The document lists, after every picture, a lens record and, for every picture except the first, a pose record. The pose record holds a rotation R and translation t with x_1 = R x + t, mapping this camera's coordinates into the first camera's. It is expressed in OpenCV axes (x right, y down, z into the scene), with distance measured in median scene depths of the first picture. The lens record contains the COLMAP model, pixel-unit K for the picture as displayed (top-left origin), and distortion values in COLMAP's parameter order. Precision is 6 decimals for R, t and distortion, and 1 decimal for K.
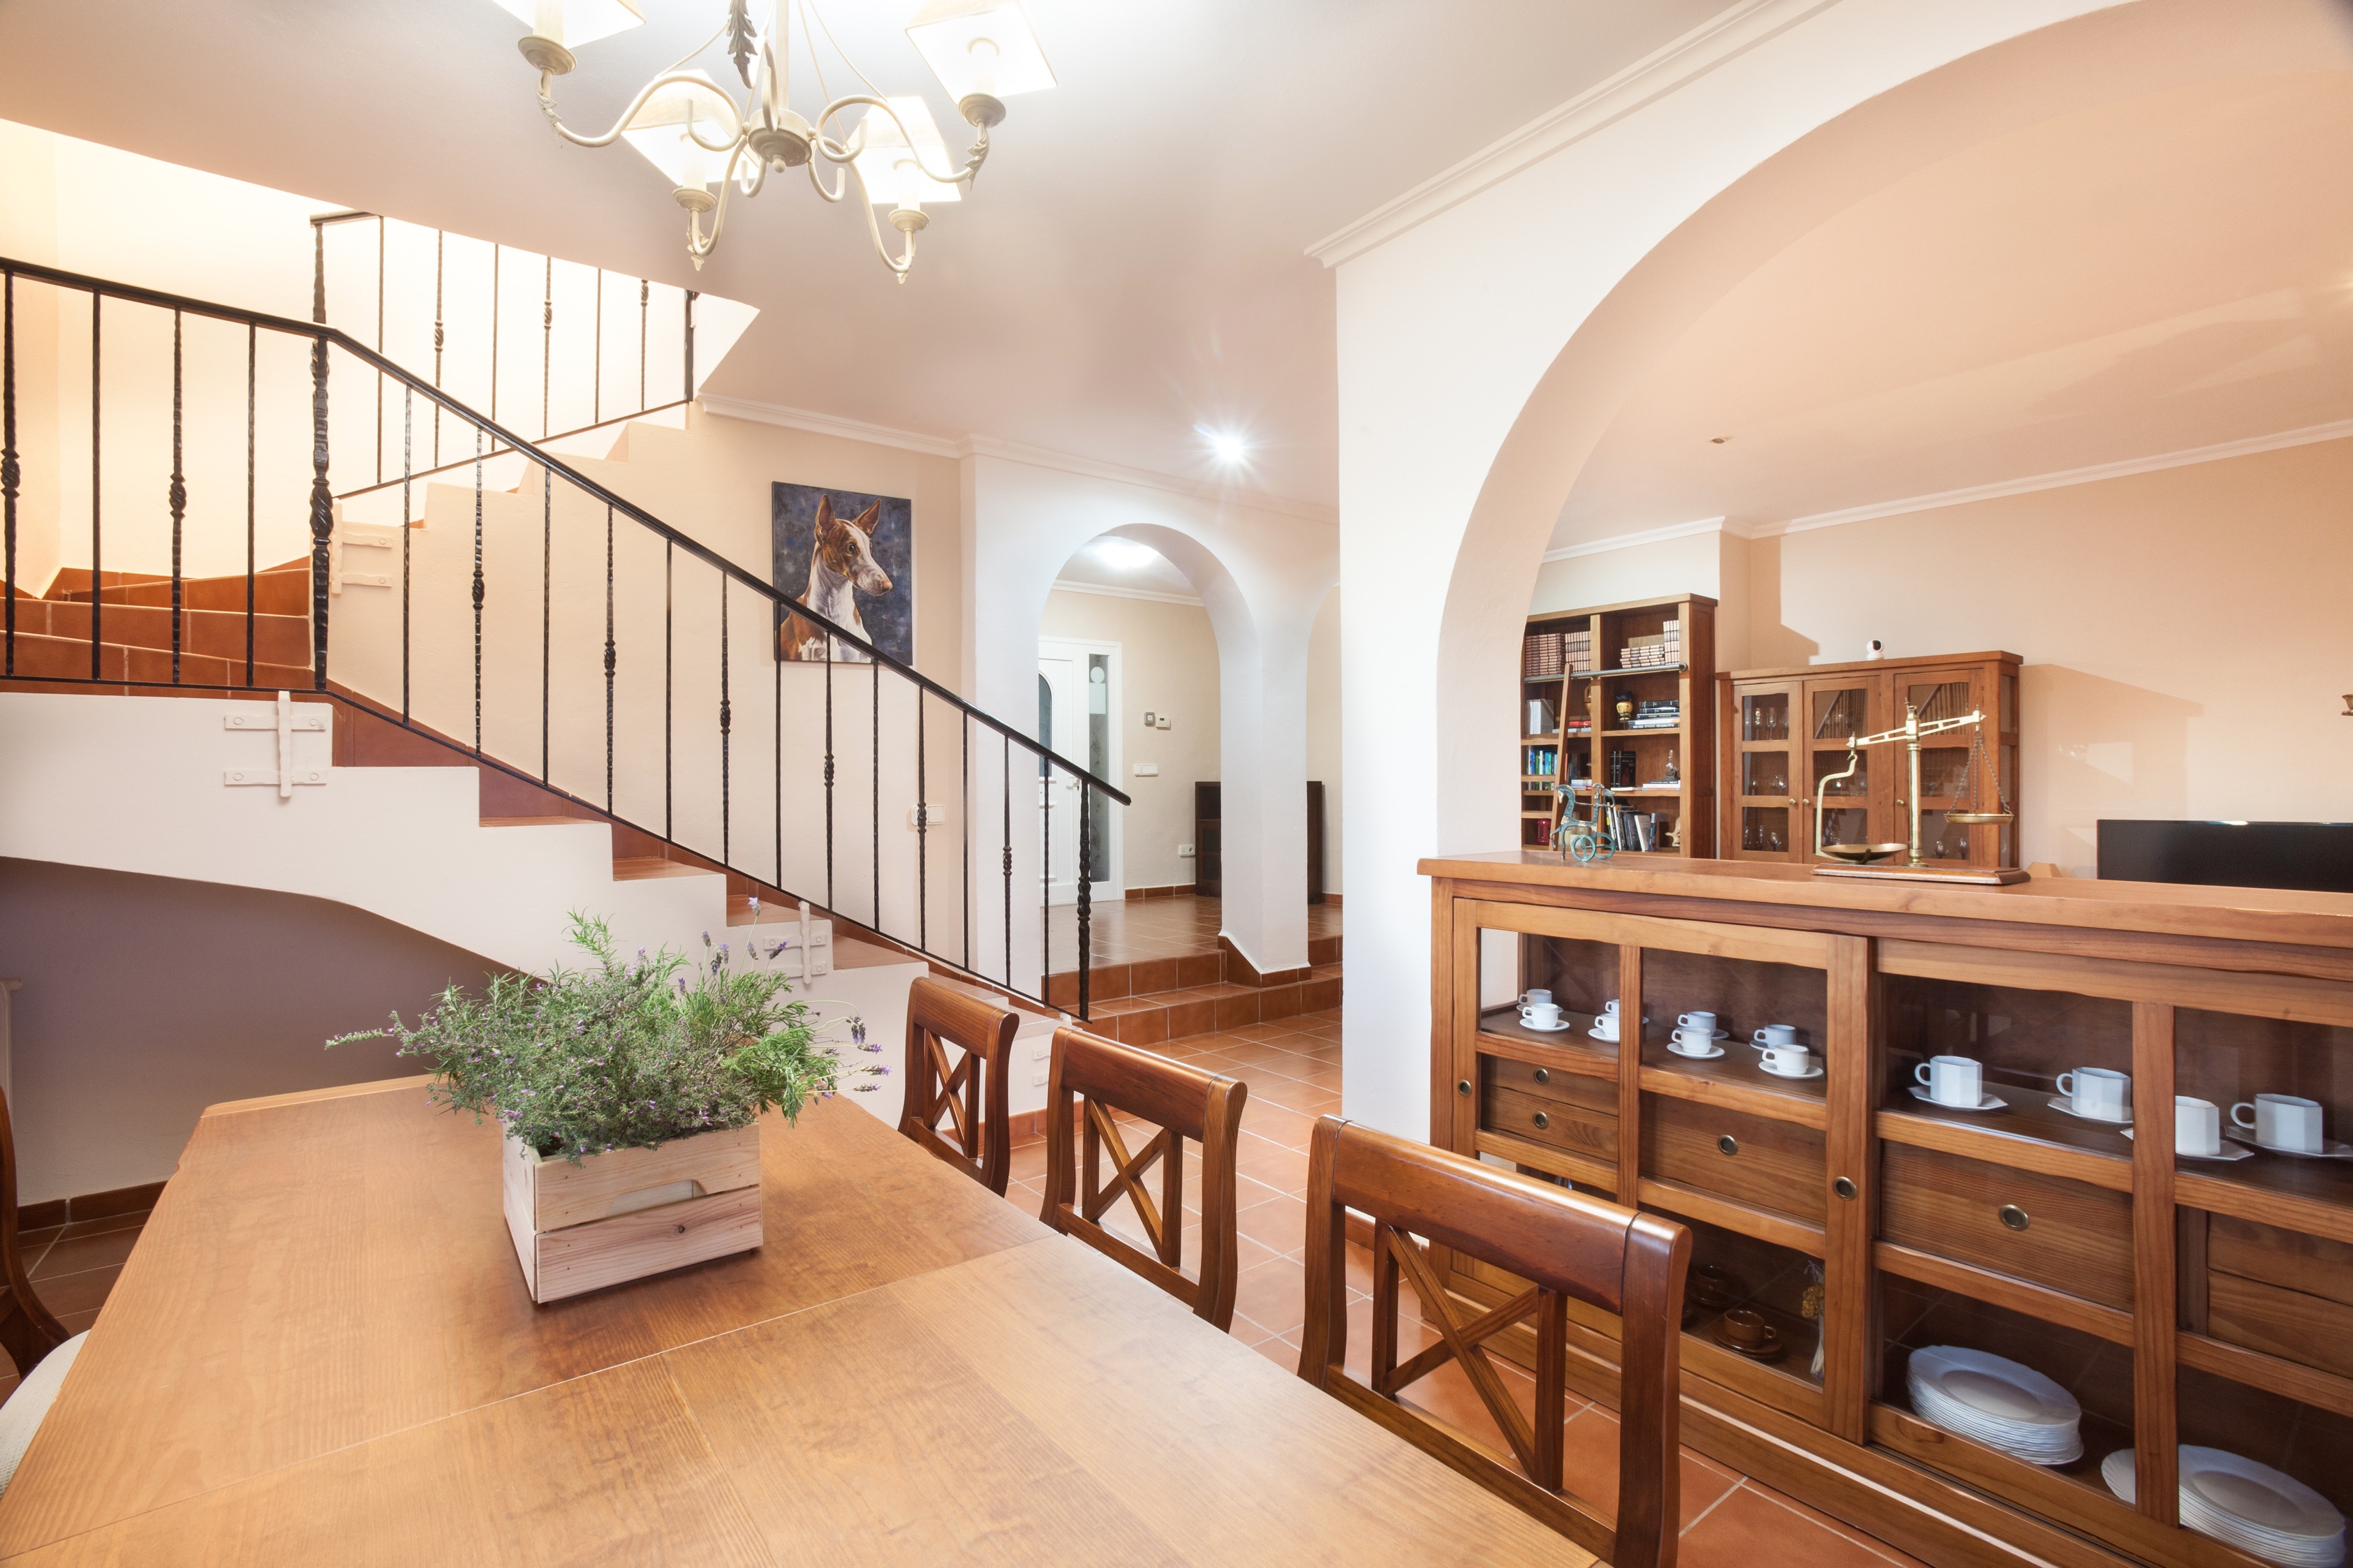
lens RADIAL K [[1103.4, 0, 1172.5], [0, 1103.4, 782.5], [0, 0, 1]] dist [0.003786, 0.001963]
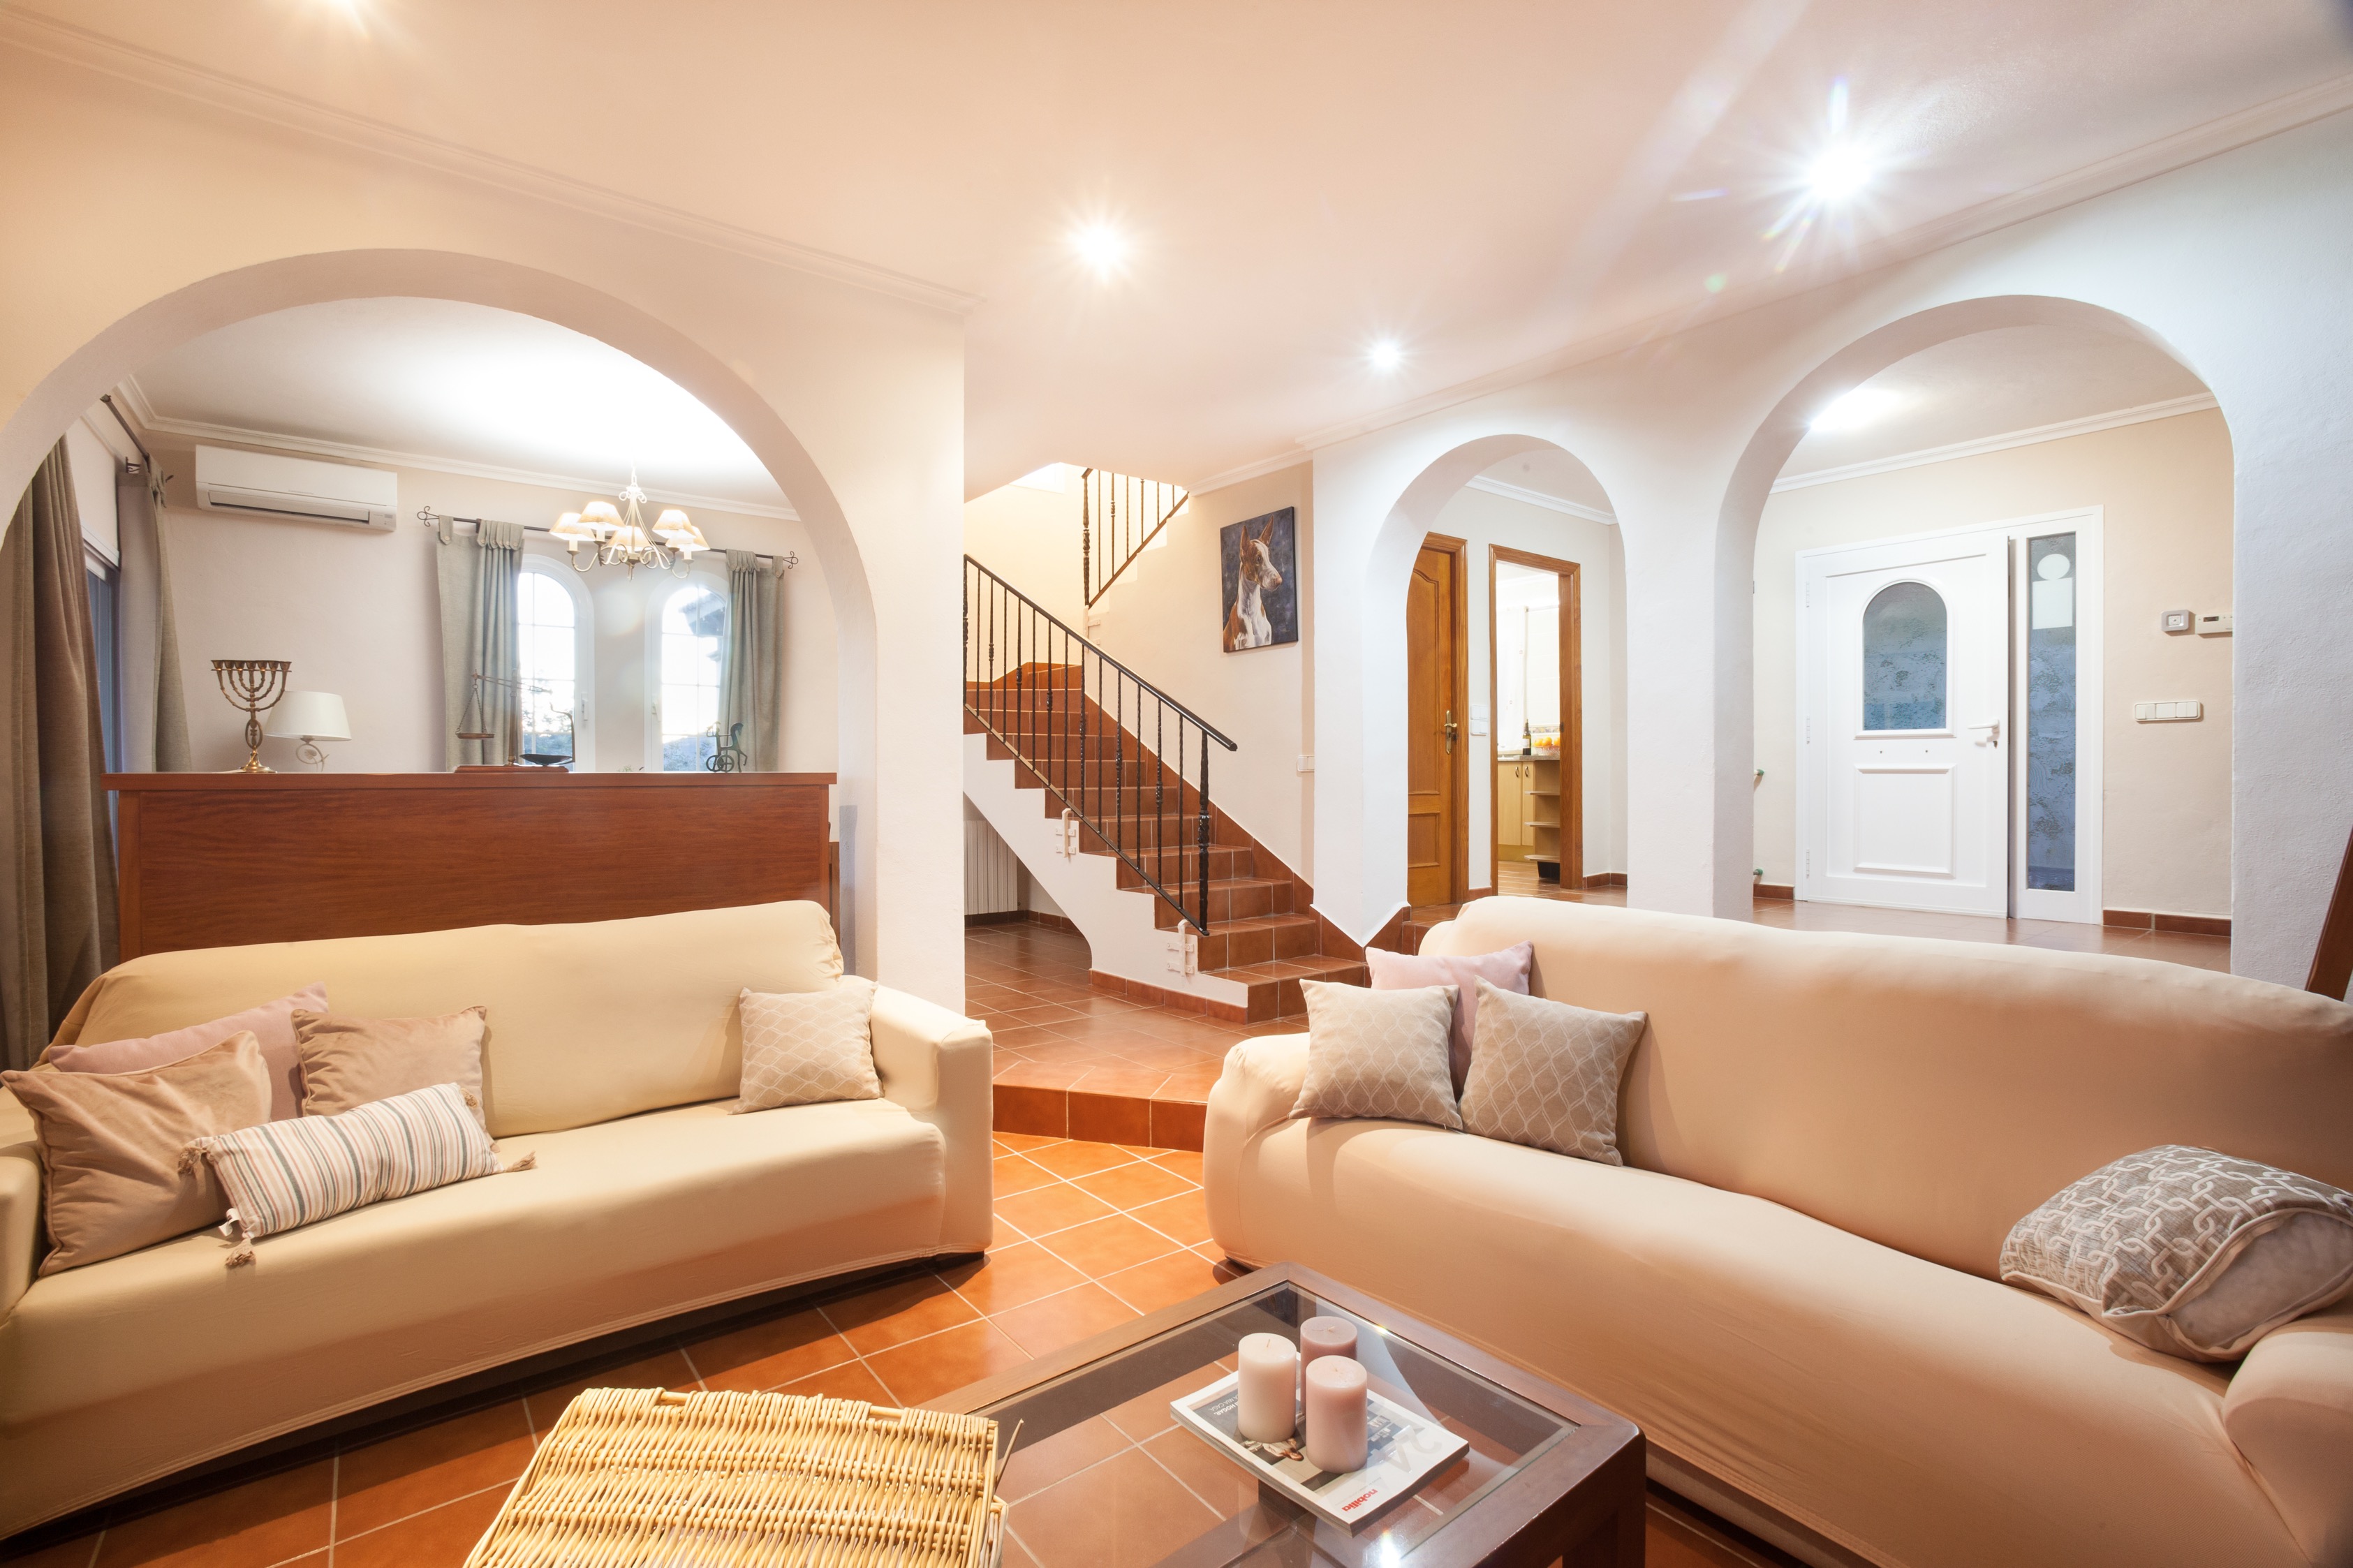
lens RADIAL K [[1103.4, 0, 1176.1], [0, 1103.4, 780.2], [0, 0, 1]] dist [0.003786, 0.001963]
pose [[0.018419, 0.016710, -0.999691, 1.022098], [-0.001165, 0.999860, 0.016691, 0.029151], [0.999830, 0.000857, 0.018436, 0.870995]]
